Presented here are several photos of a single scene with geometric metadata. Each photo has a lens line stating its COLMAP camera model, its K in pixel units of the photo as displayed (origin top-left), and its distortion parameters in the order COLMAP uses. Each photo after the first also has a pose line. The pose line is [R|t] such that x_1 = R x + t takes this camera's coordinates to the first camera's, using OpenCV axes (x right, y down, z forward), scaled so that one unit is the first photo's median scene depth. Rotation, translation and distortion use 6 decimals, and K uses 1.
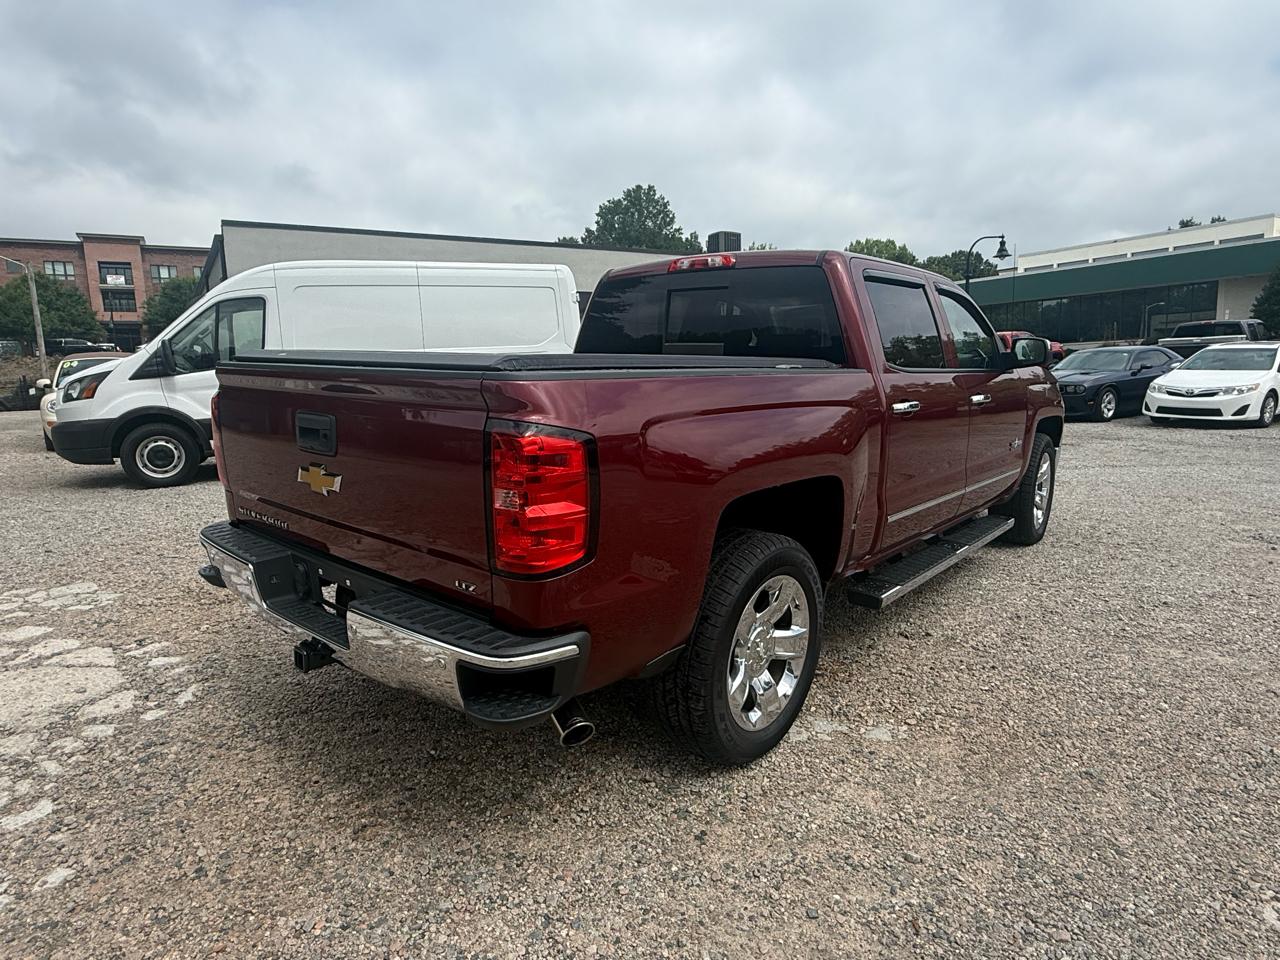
lens RADIAL K [[750.1, 0, 645.8], [0, 750.1, 489.9], [0, 0, 1]] dist [0.007852, 0.001134]
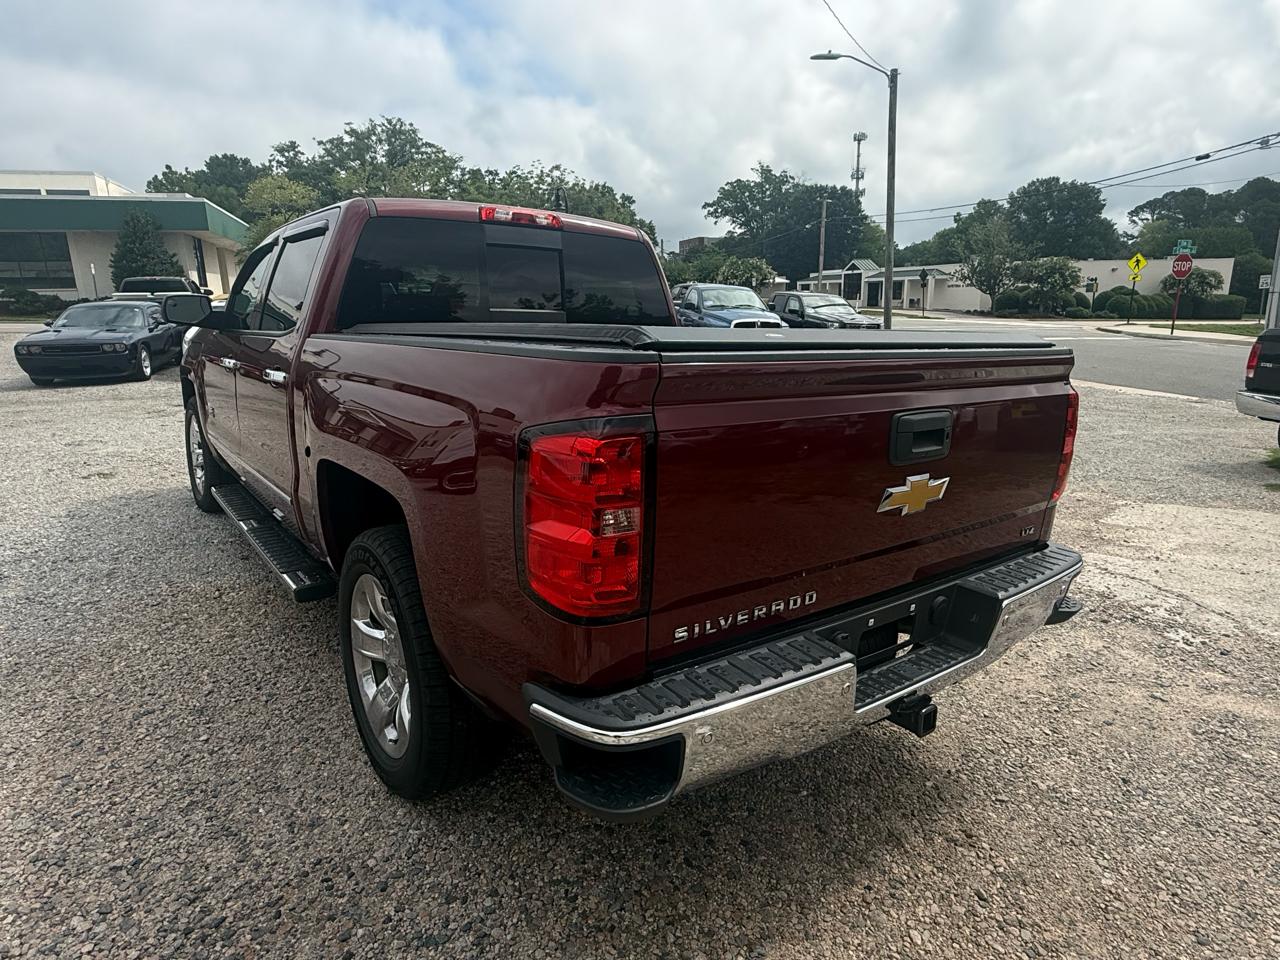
lens RADIAL K [[742.7, 0, 640.0], [0, 742.7, 480.0], [0, 0, 1]] dist [-0.001390, 0.001777]
pose [[0.225268, -0.210317, 0.951326, -0.194558], [0.160700, 0.971070, 0.176629, -0.033481], [-0.960953, 0.113089, 0.252549, 0.169079]]
